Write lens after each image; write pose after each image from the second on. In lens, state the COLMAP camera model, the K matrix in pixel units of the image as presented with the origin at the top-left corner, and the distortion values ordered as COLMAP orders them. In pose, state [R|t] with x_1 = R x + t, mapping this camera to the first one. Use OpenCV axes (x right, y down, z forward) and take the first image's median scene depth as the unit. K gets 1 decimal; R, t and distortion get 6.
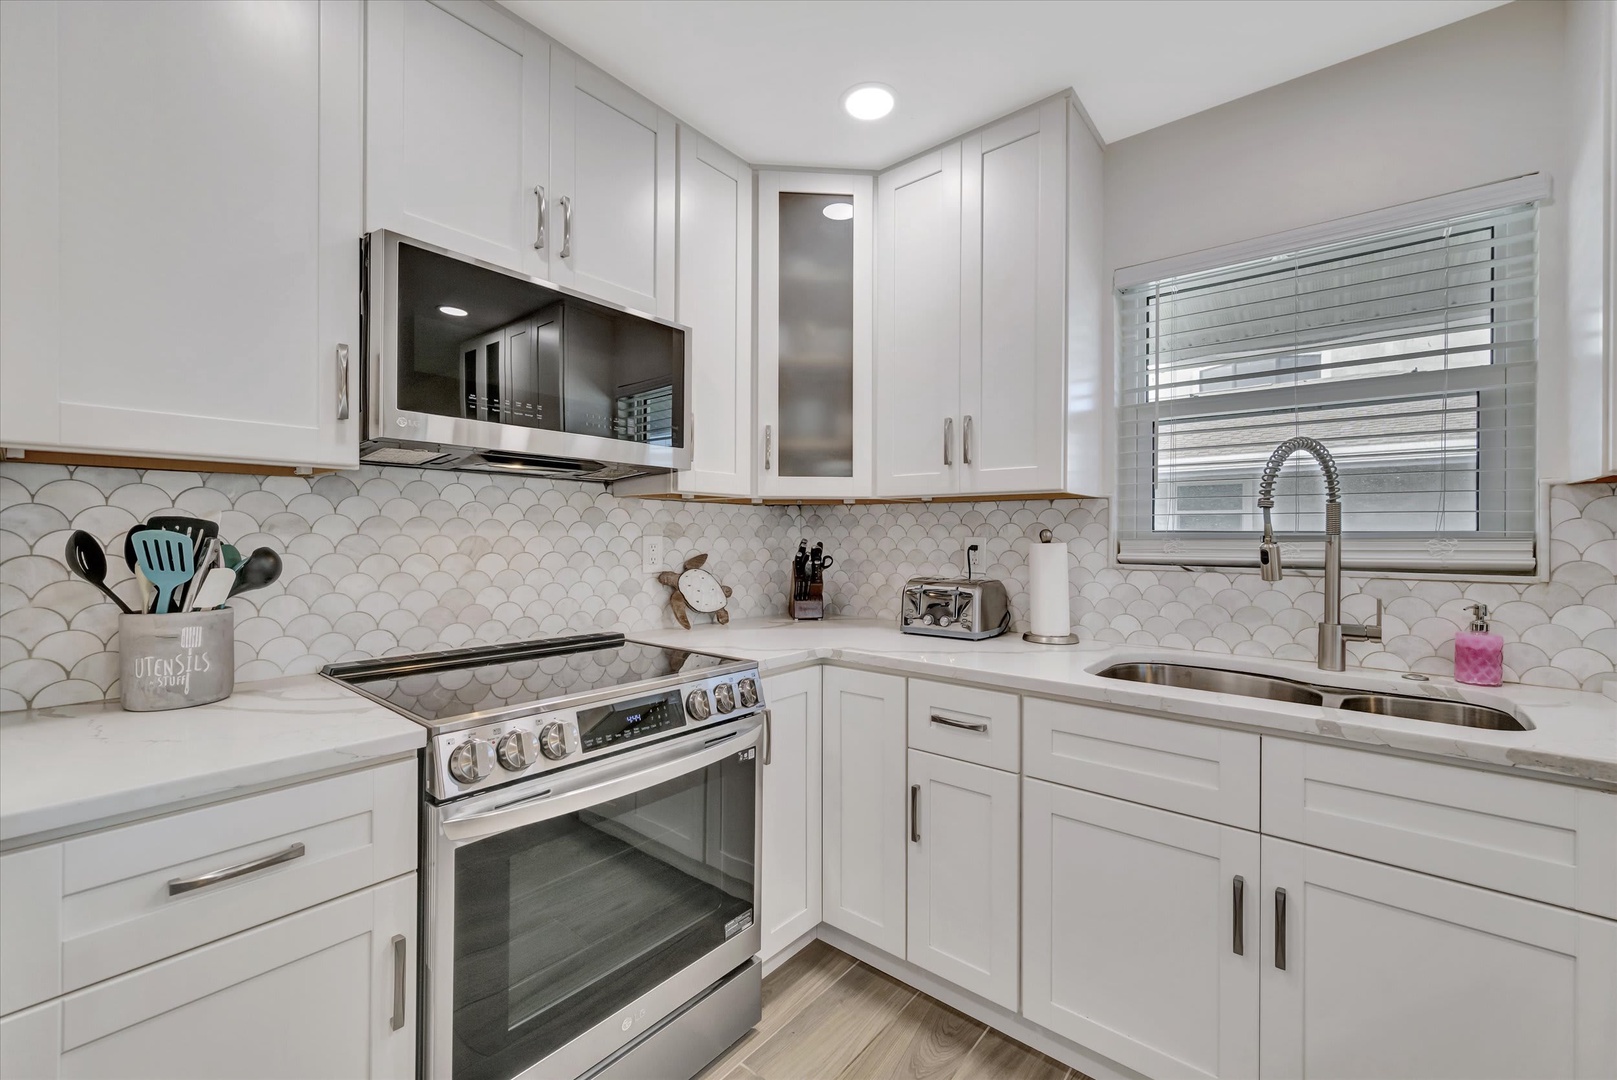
lens RADIAL K [[652.8, 0, 814.0], [0, 652.8, 536.4], [0, 0, 1]] dist [0.000550, -0.000025]
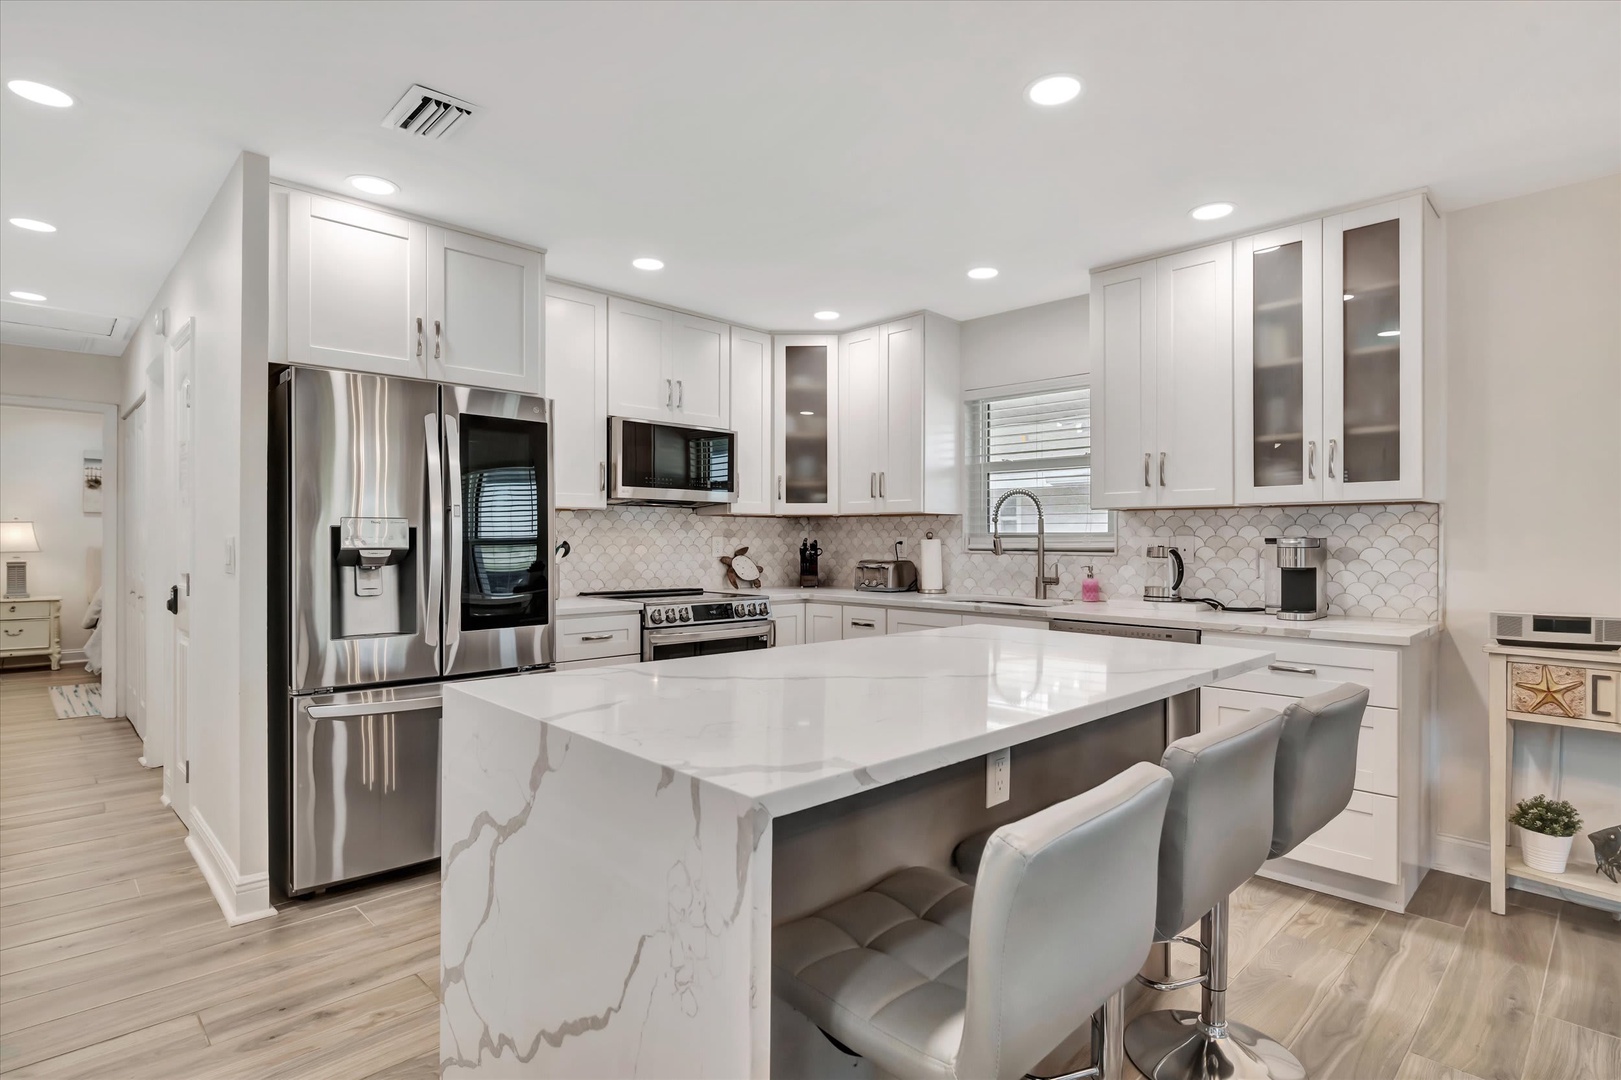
lens RADIAL K [[819.1, 0, 818.5], [0, 819.1, 539.2], [0, 0, 1]] dist [0.001218, 0.000538]
pose [[0.994821, -0.002912, -0.101603, 0.297215], [0.002667, 0.999993, -0.002544, 0.015162], [0.101609, 0.002260, 0.994822, -1.396452]]
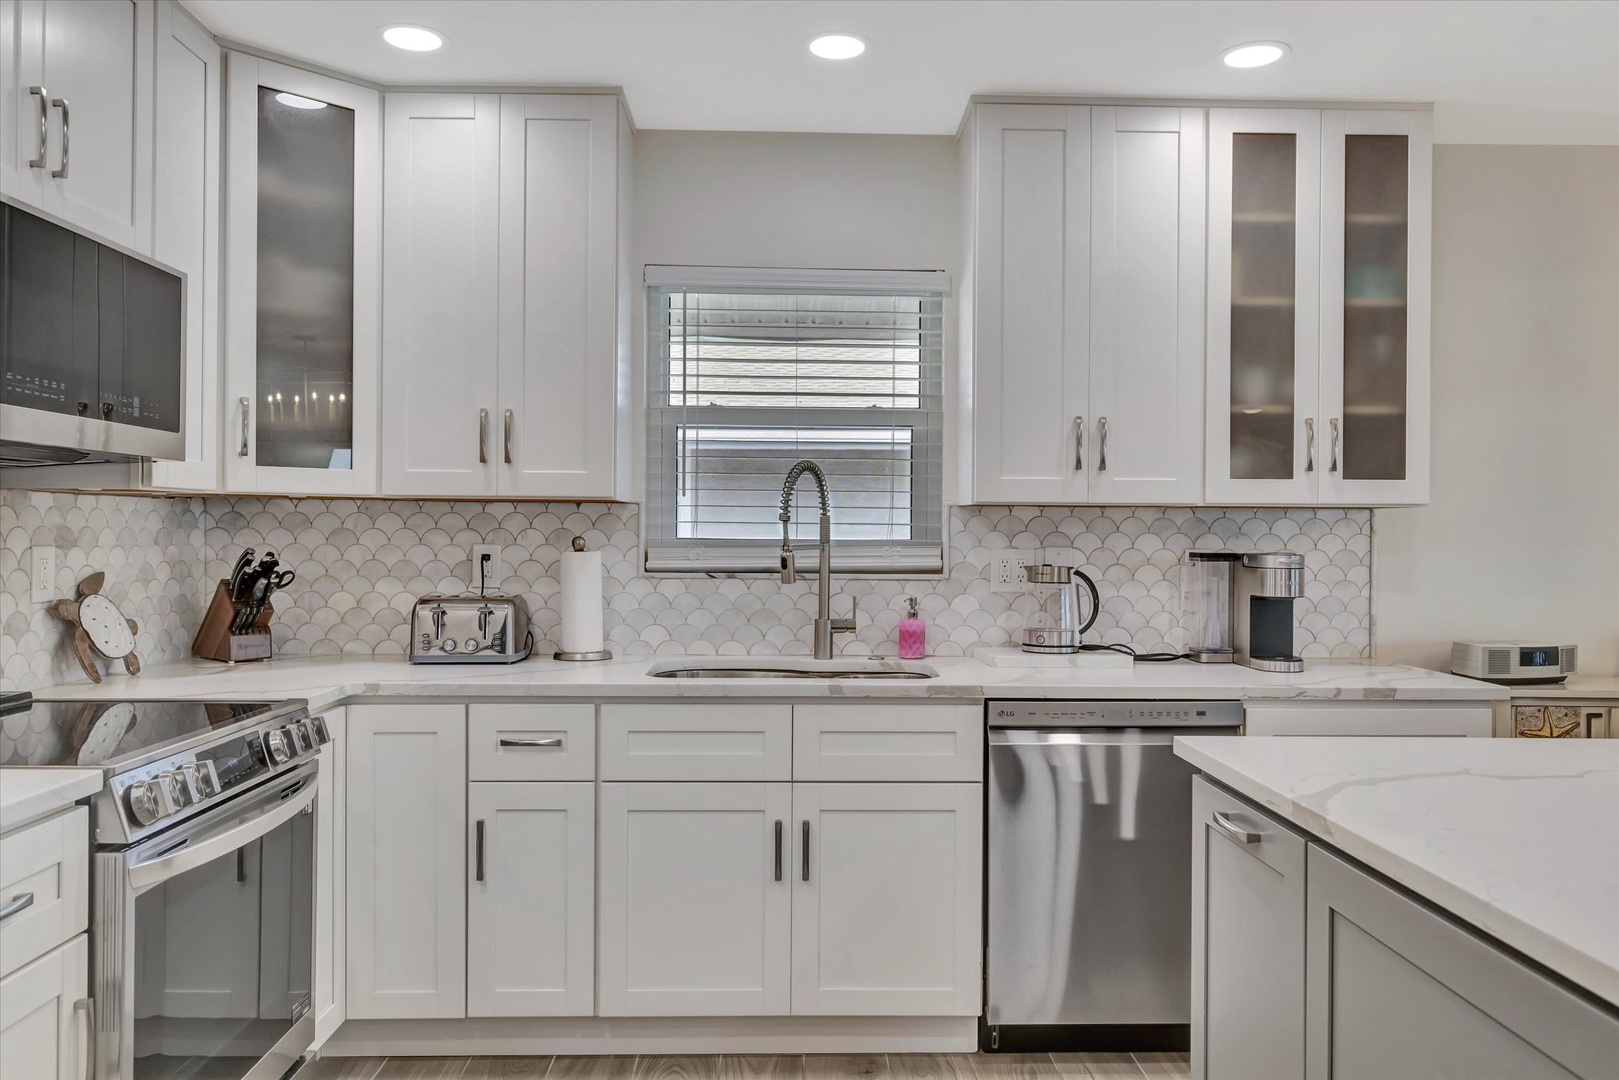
lens RADIAL K [[1203.5, 0, 809.5], [0, 1203.5, 540.0], [0, 0, 1]] dist [-0.003610, 0.002740]
pose [[0.754206, -0.004791, 0.656620, -0.535790], [-0.002111, 0.999951, 0.009721, -0.024392], [-0.656634, -0.008718, 0.754159, -0.507311]]
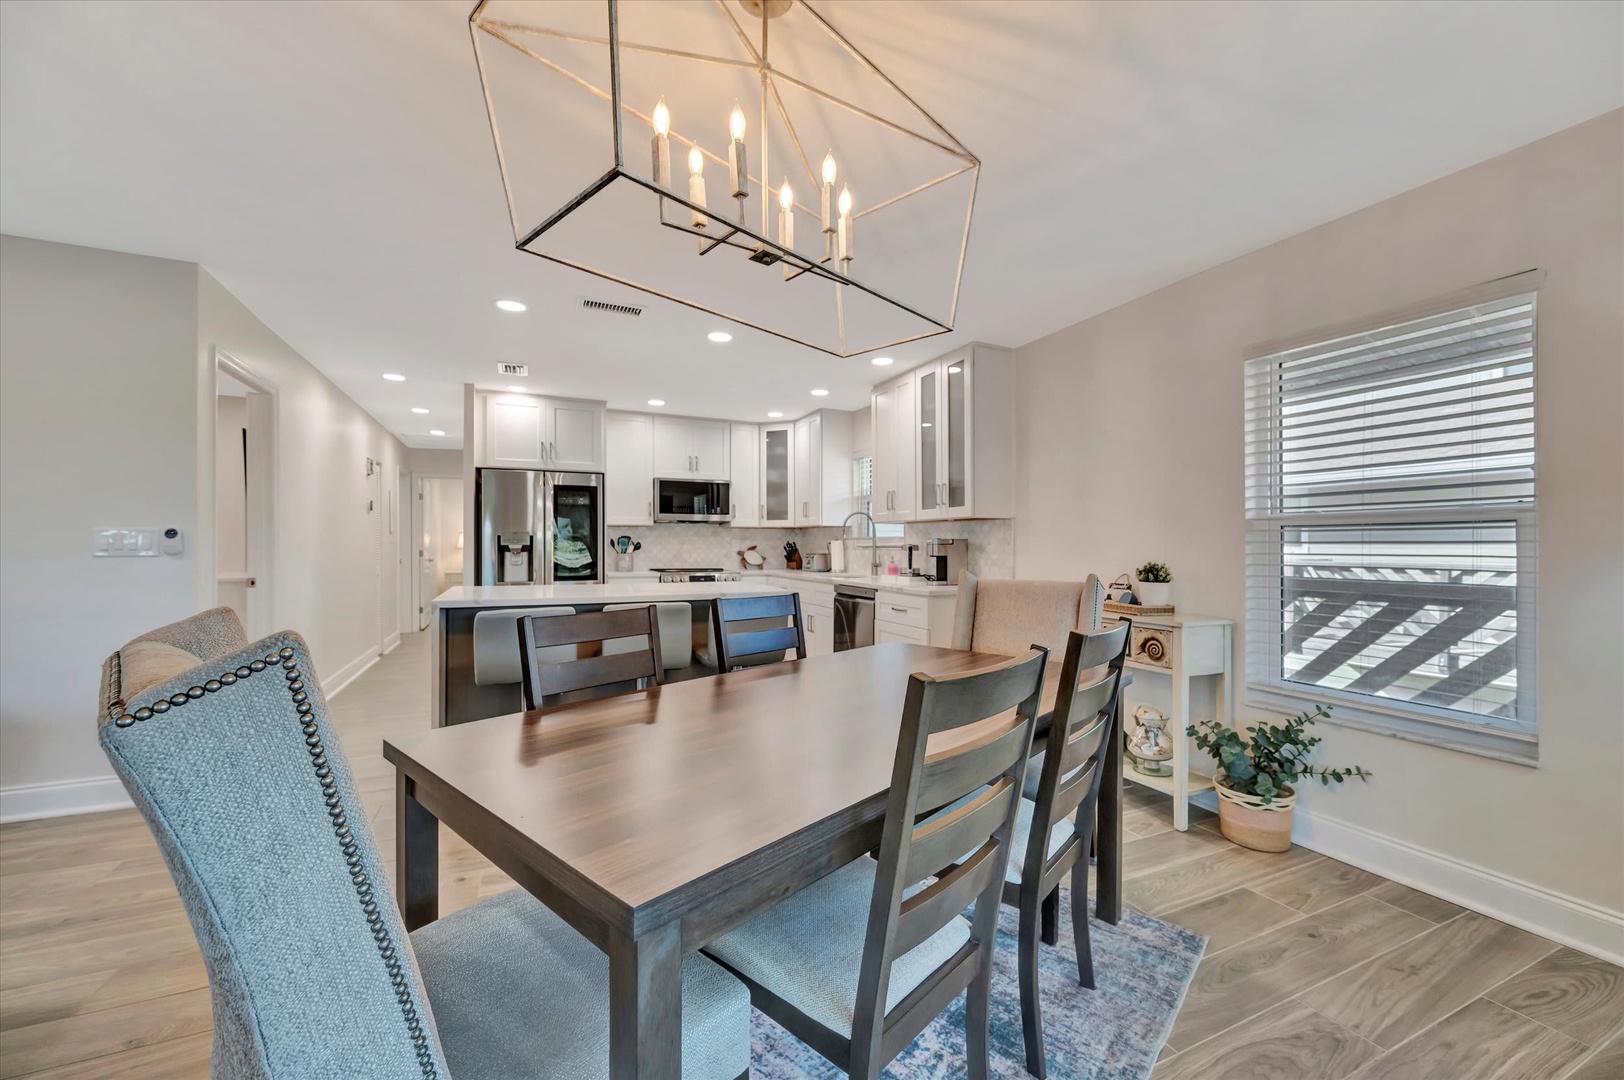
lens RADIAL K [[637.1, 0, 814.8], [0, 637.1, 545.0], [0, 0, 1]] dist [-0.000879, -0.000031]
pose [[0.900442, -0.002138, -0.434970, 1.680259], [0.001839, 0.999998, -0.001108, 0.034522], [0.434972, 0.000198, 0.900444, -1.886201]]
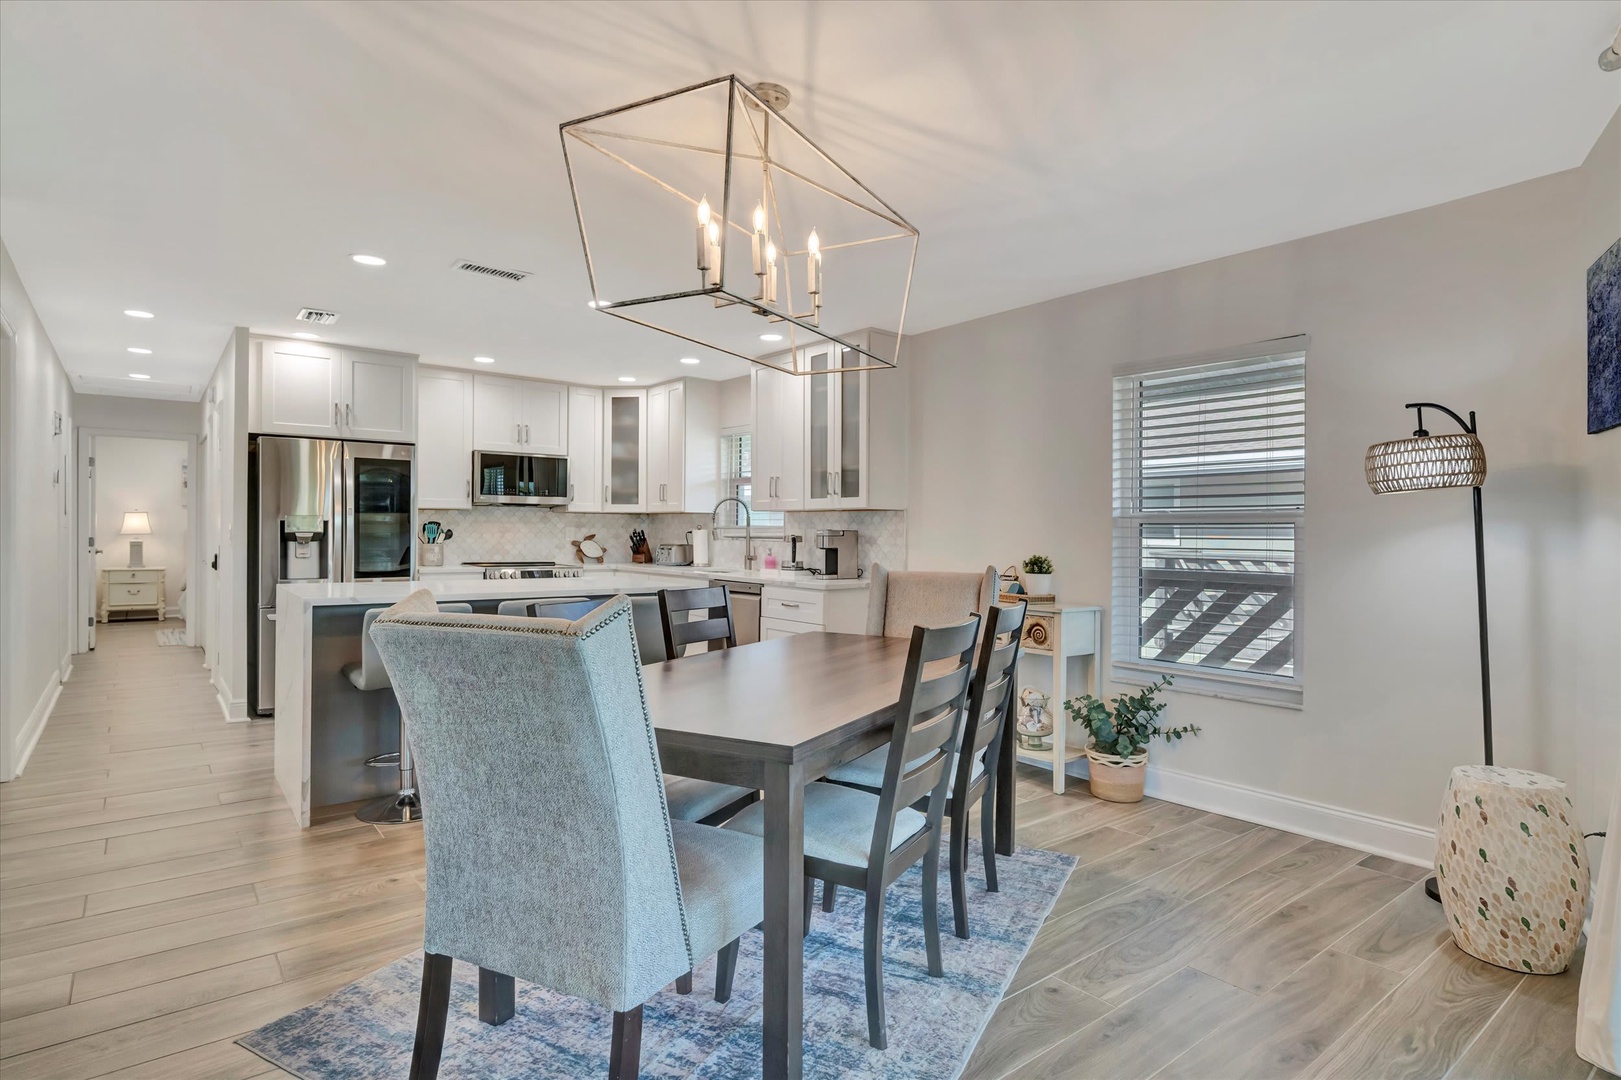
lens RADIAL K [[850.1, 0, 815.8], [0, 850.1, 534.6], [0, 0, 1]] dist [-0.002570, -0.000392]
pose [[0.978938, 0.005494, -0.204084, 1.630930], [-0.005073, 0.999984, 0.002587, 0.018819], [0.204095, -0.001497, 0.978950, -2.460221]]
